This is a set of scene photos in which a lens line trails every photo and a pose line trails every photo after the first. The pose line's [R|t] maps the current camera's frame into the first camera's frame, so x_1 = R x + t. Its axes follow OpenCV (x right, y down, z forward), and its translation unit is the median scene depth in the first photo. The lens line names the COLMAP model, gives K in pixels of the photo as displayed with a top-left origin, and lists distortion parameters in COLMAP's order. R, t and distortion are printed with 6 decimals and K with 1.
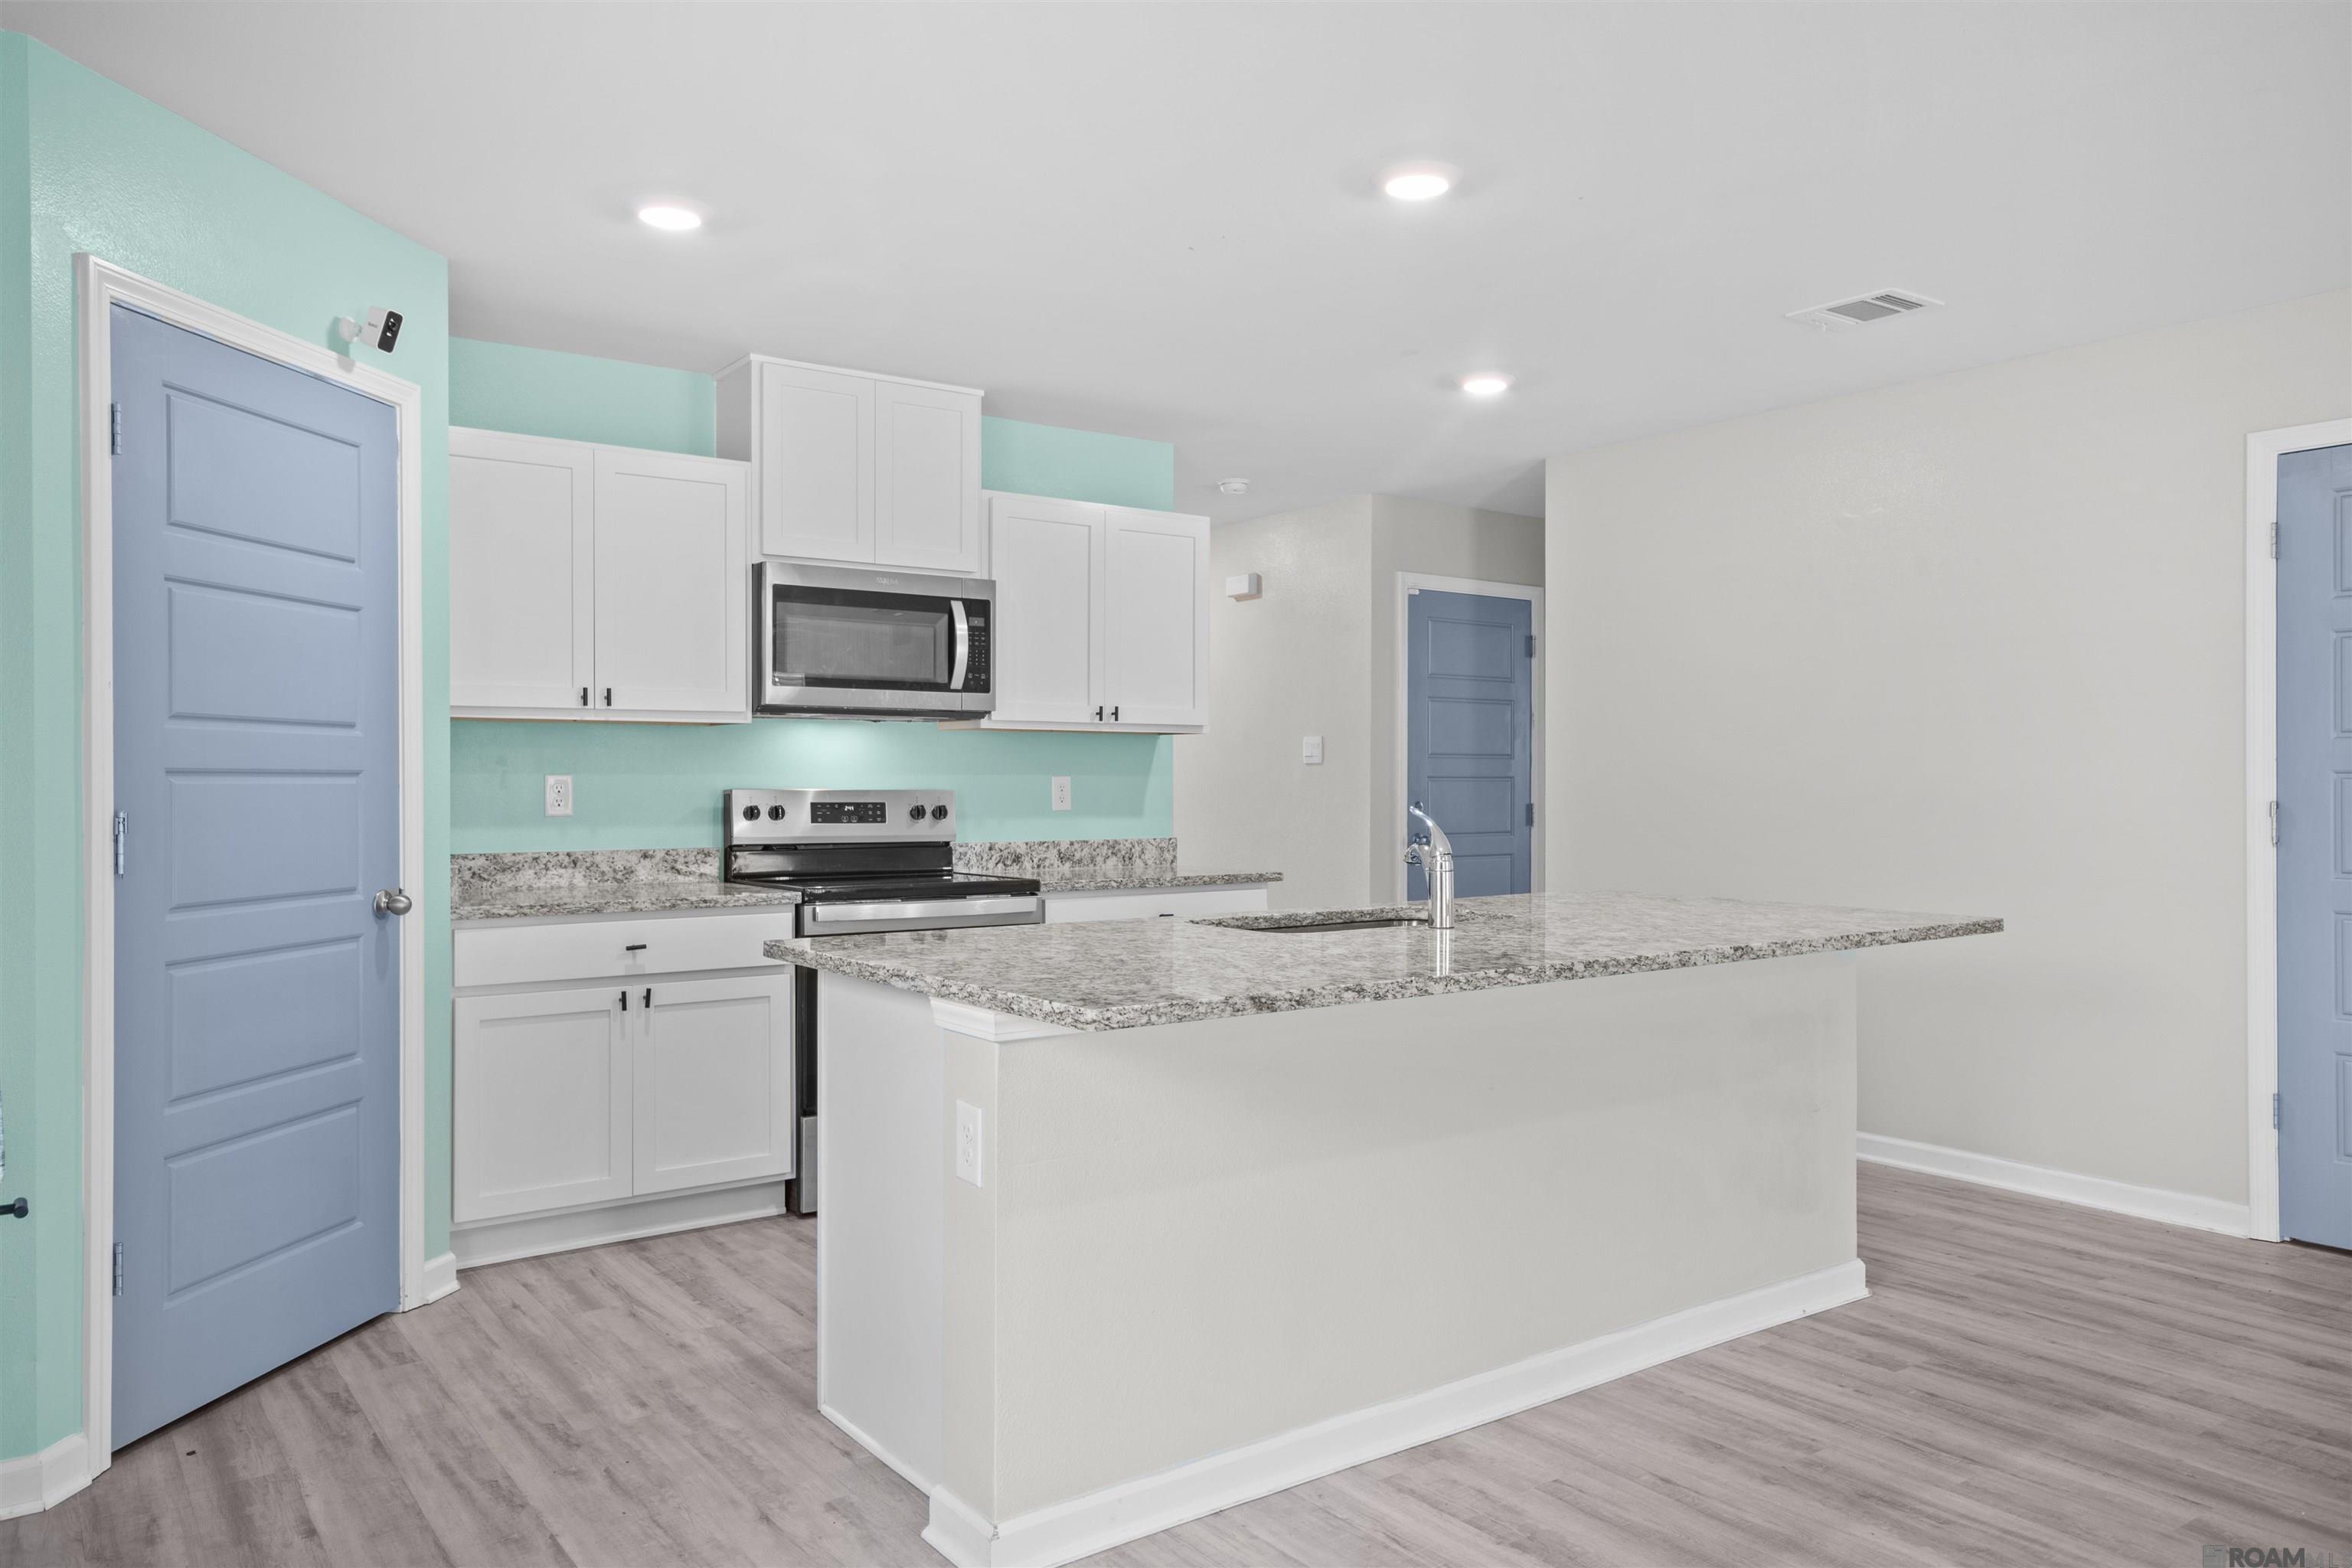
lens RADIAL K [[1621.8, 0, 1163.2], [0, 1621.8, 789.3], [0, 0, 1]] dist [0.001216, 0.018371]
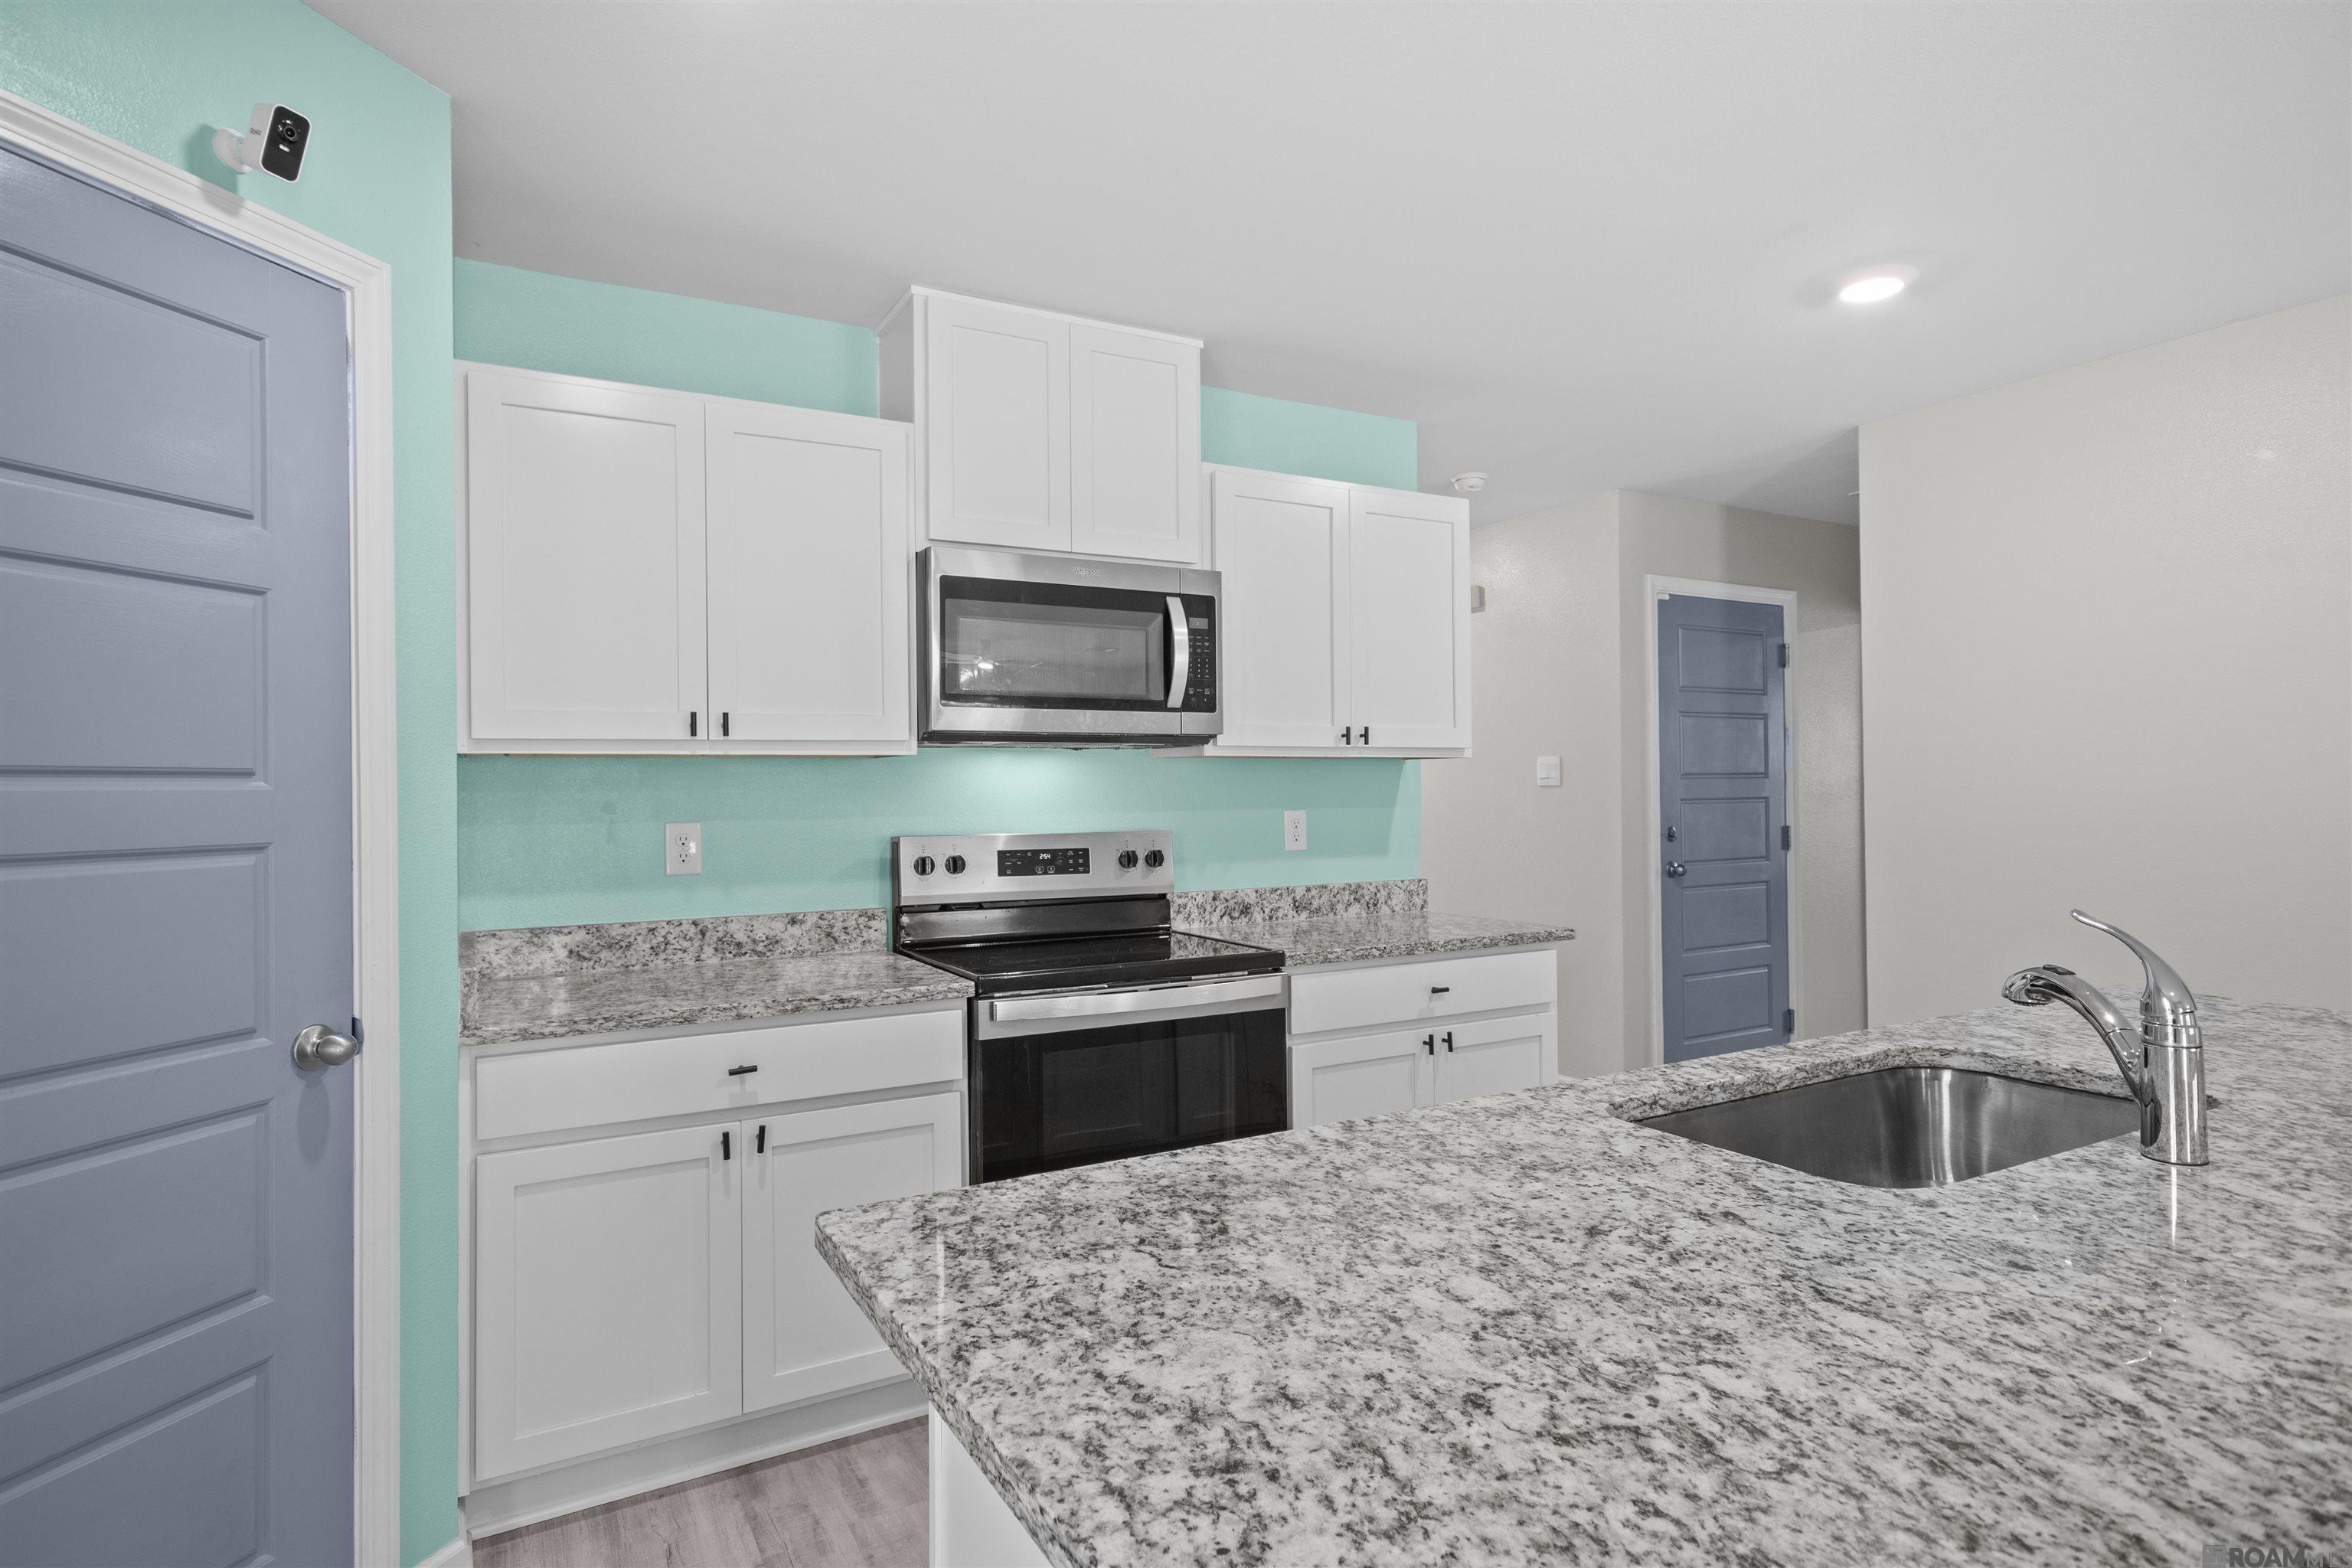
lens RADIAL K [[1239.8, 0, 1175.1], [0, 1239.8, 779.5], [0, 0, 1]] dist [-0.004838, 0.000326]
pose [[0.993637, -0.012042, -0.111988, -0.063909], [0.010723, 0.999866, -0.012368, -0.020462], [0.112122, 0.011088, 0.993633, 0.425518]]
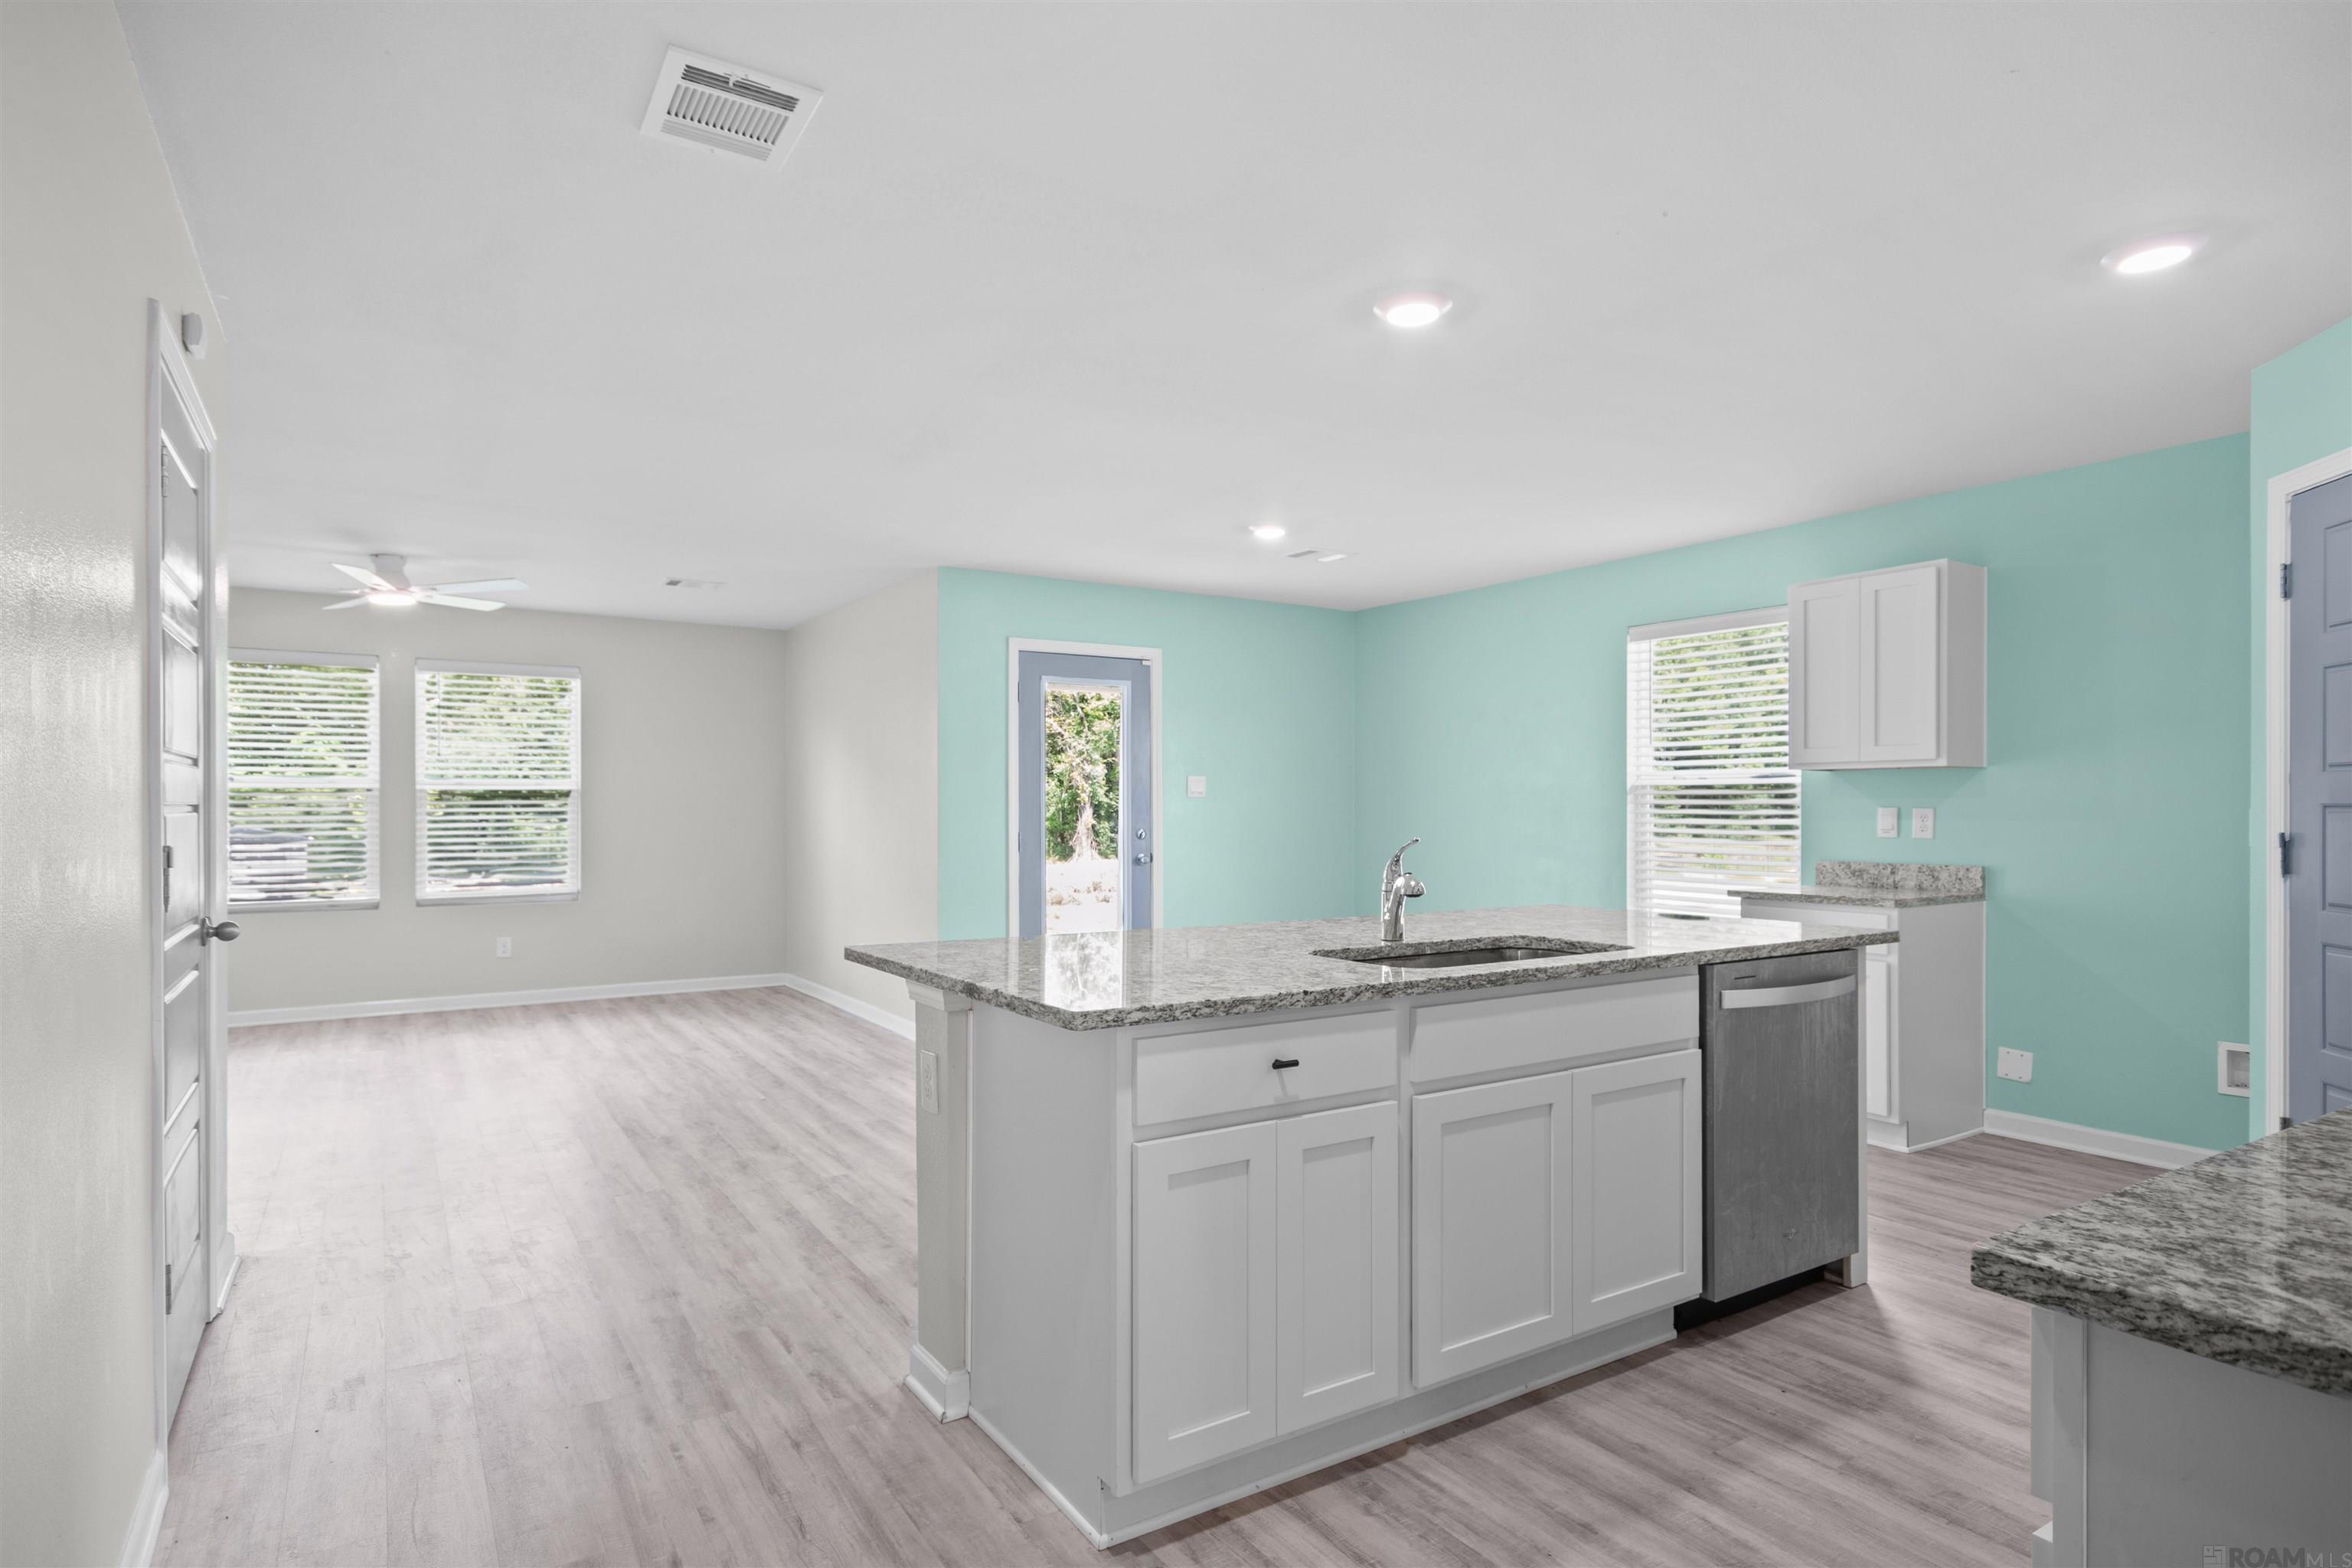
lens RADIAL K [[1239.8, 0, 1173.4], [0, 1239.8, 805.1], [0, 0, 1]] dist [-0.004838, 0.000326]
pose [[-0.998378, -0.003411, 0.056836, 0.205297], [-0.003311, 0.999993, 0.001869, -0.007680], [-0.056841, 0.001678, -0.998382, 1.361382]]
